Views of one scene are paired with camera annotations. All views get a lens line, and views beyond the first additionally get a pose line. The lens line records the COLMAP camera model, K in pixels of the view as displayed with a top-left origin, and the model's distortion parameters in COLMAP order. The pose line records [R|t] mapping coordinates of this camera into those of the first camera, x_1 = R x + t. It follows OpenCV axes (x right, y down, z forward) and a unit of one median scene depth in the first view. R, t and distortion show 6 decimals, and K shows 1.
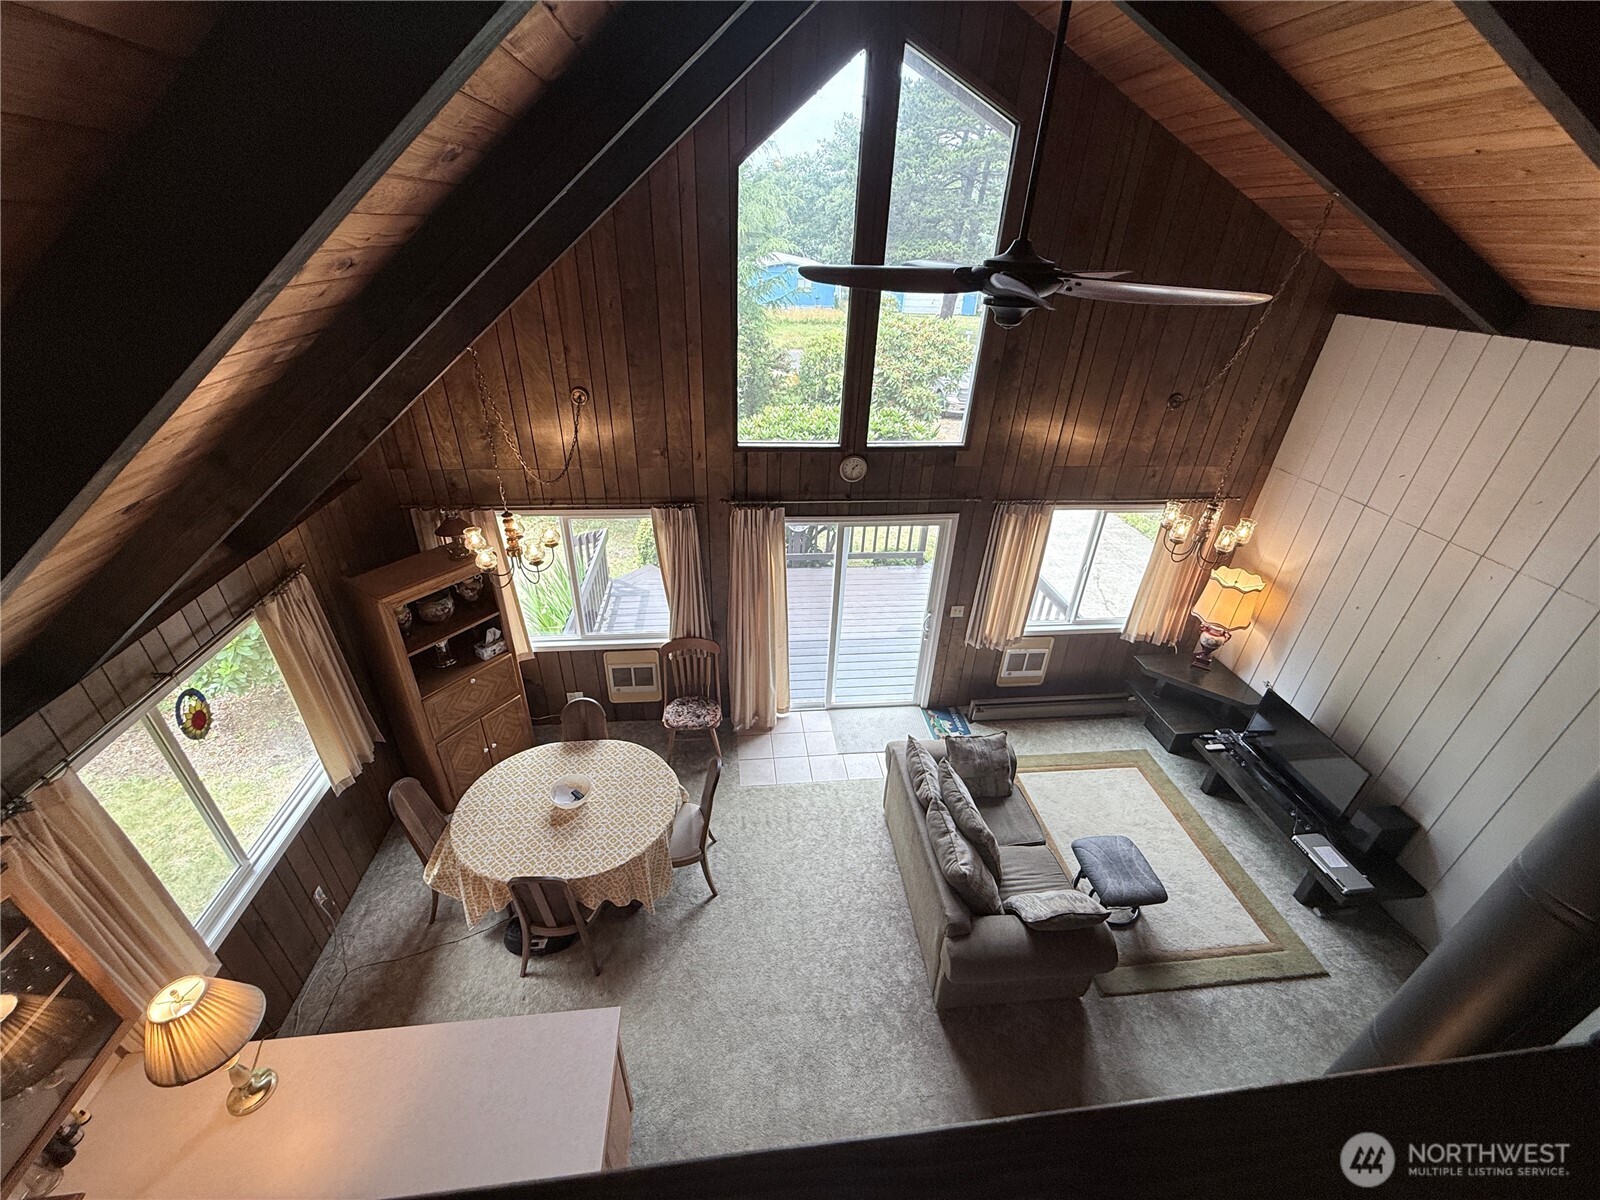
lens RADIAL K [[642.7, 0, 800.0], [0, 642.7, 600.0], [0, 0, 1]] dist [0.008642, -0.000113]
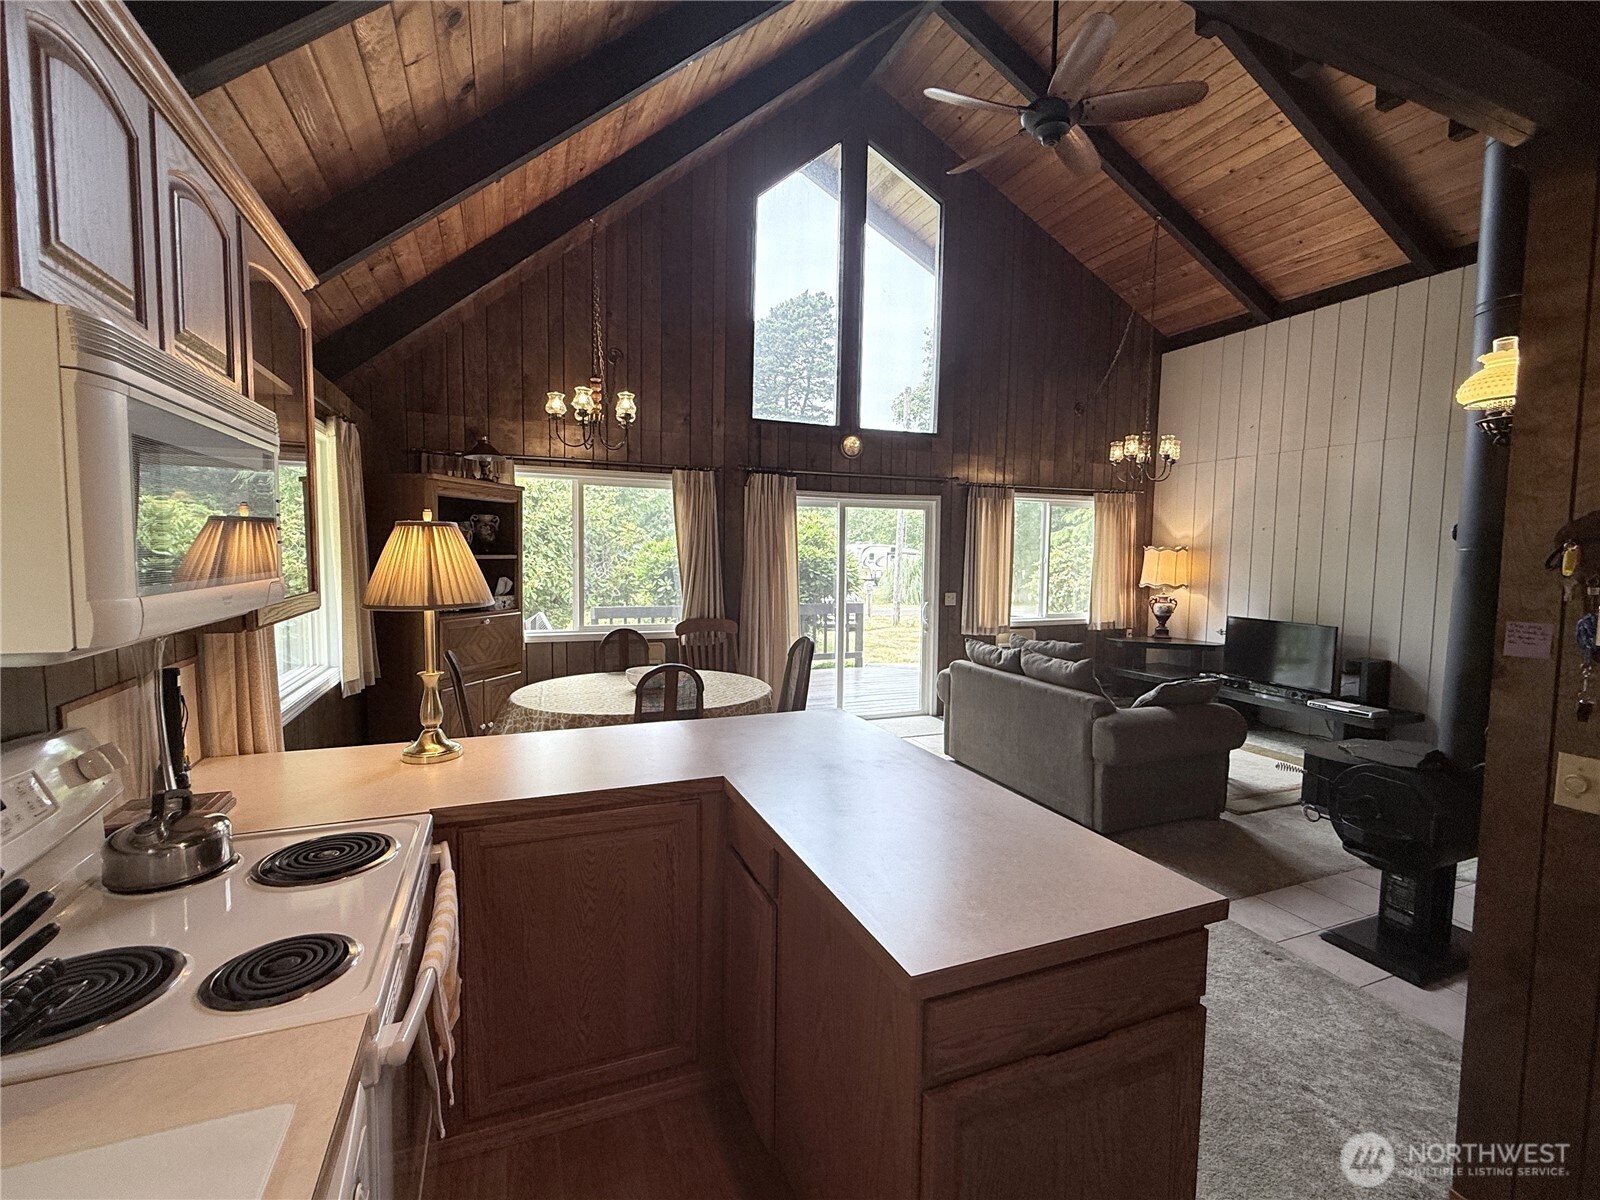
lens RADIAL K [[719.2, 0, 800.0], [0, 719.2, 600.0], [0, 0, 1]] dist [0.001088, -0.000109]
pose [[0.961460, -0.042586, 0.271626, -0.349335], [0.155888, 0.898226, -0.410961, 0.528759], [-0.226481, 0.437466, 0.870247, 0.059836]]
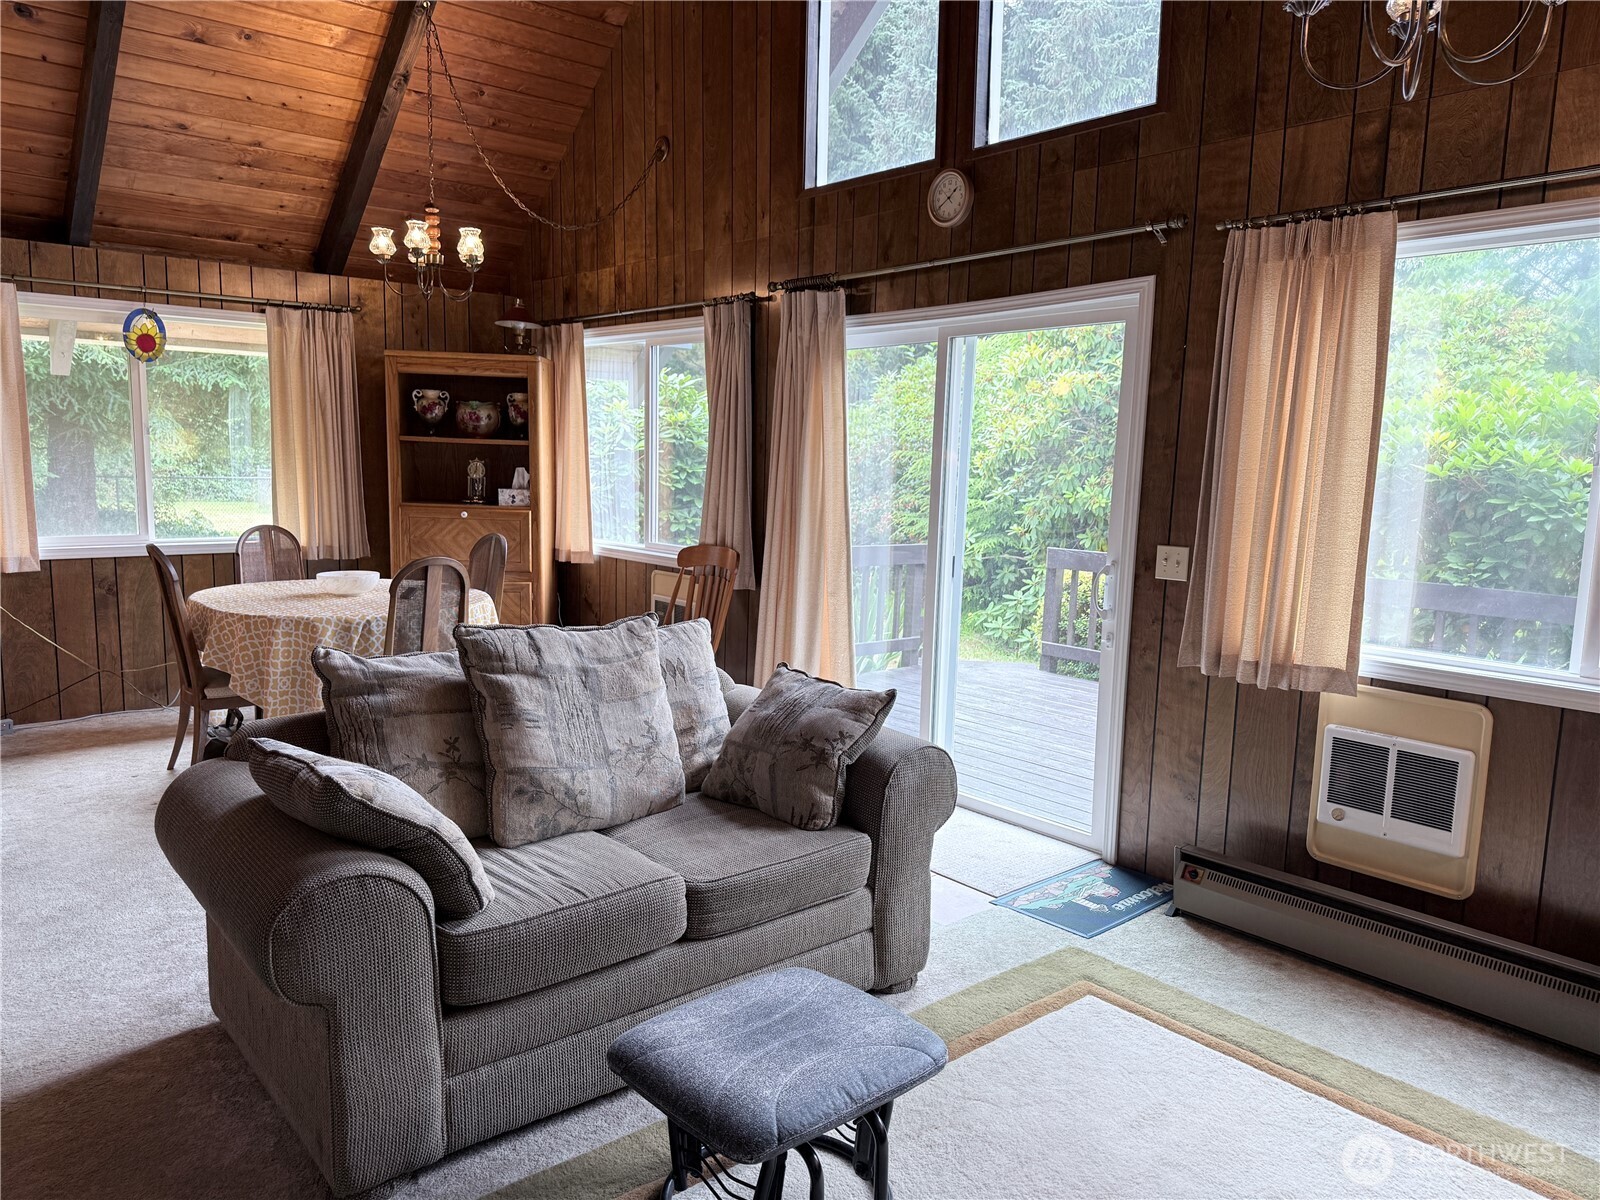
lens RADIAL K [[1145.6, 0, 796.2], [0, 1145.6, 608.8], [0, 0, 1]] dist [0.039577, -0.001647]
pose [[0.559324, 0.086339, -0.824441, 0.783770], [-0.417859, 0.888324, -0.190458, 0.301259], [0.715926, 0.451028, 0.532938, 0.579801]]
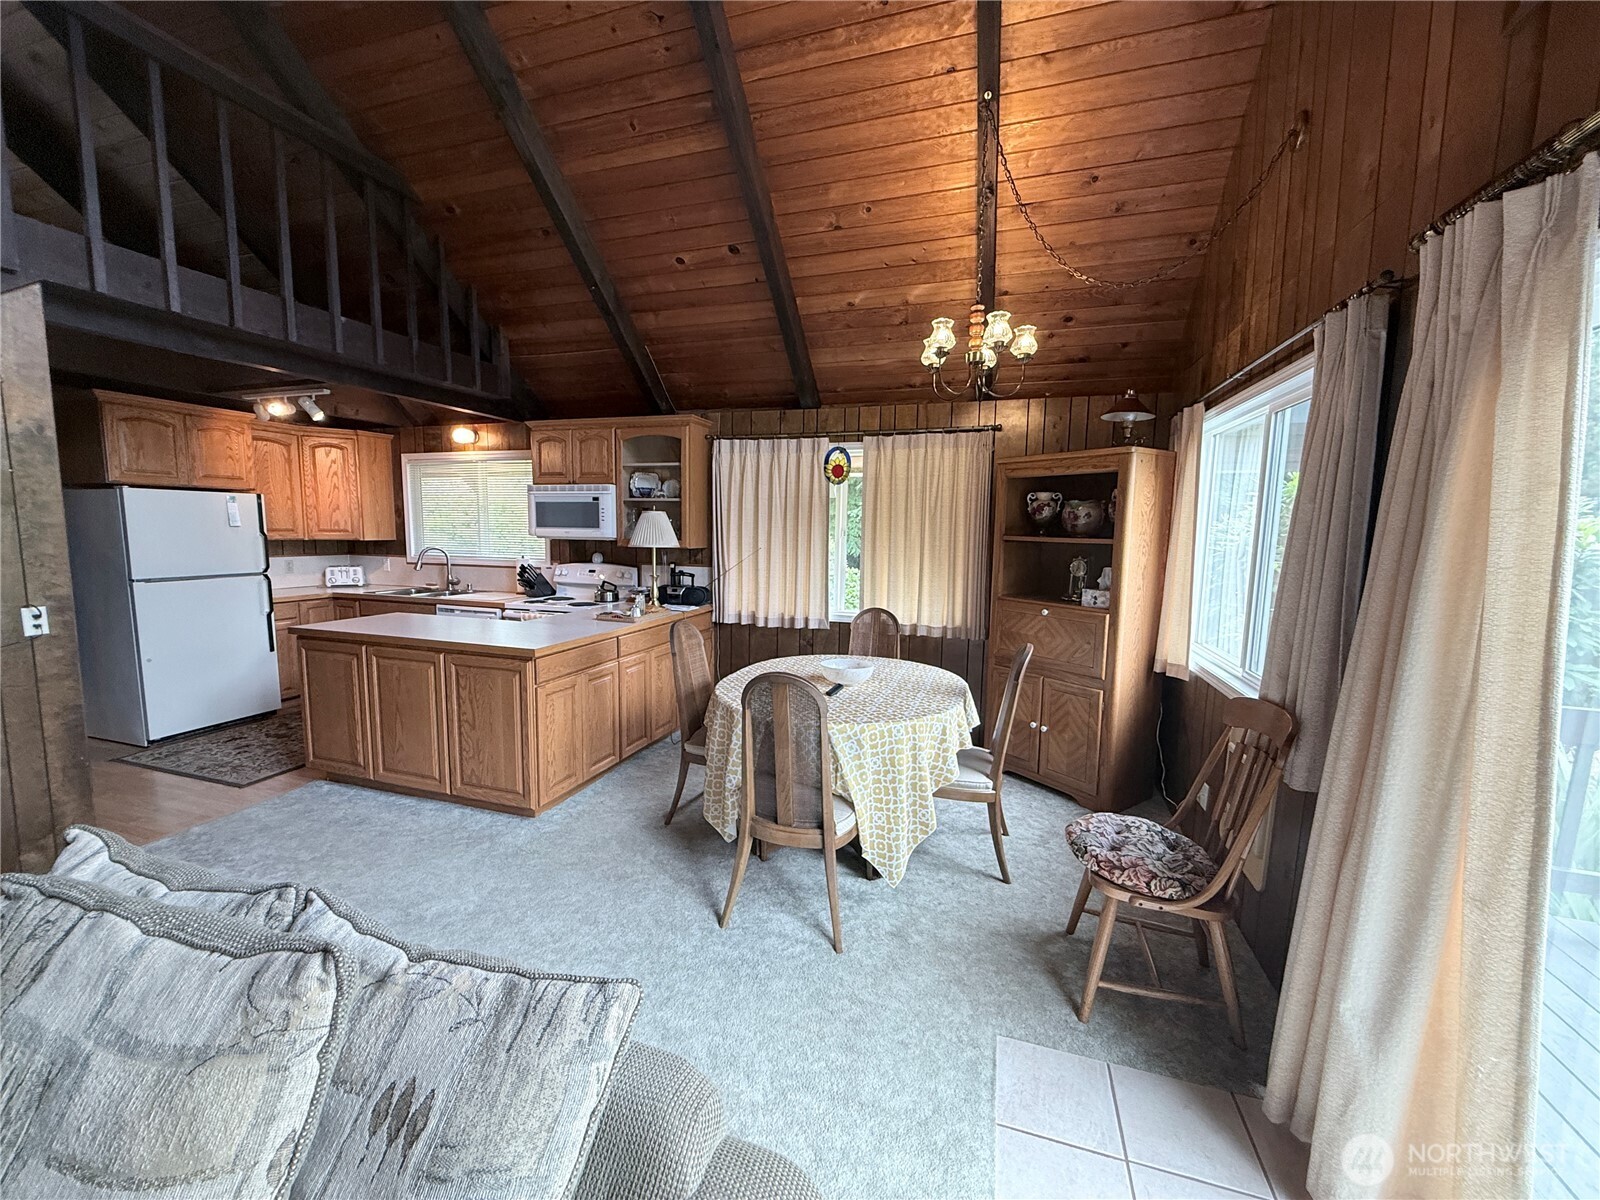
lens RADIAL K [[642.7, 0, 800.0], [0, 642.7, 600.0], [0, 0, 1]] dist [0.008642, -0.000113]
pose [[-0.406915, 0.053468, -0.911900, 0.285815], [-0.489251, 0.830268, 0.266999, 0.049327], [0.771397, 0.554794, -0.311689, 0.954871]]
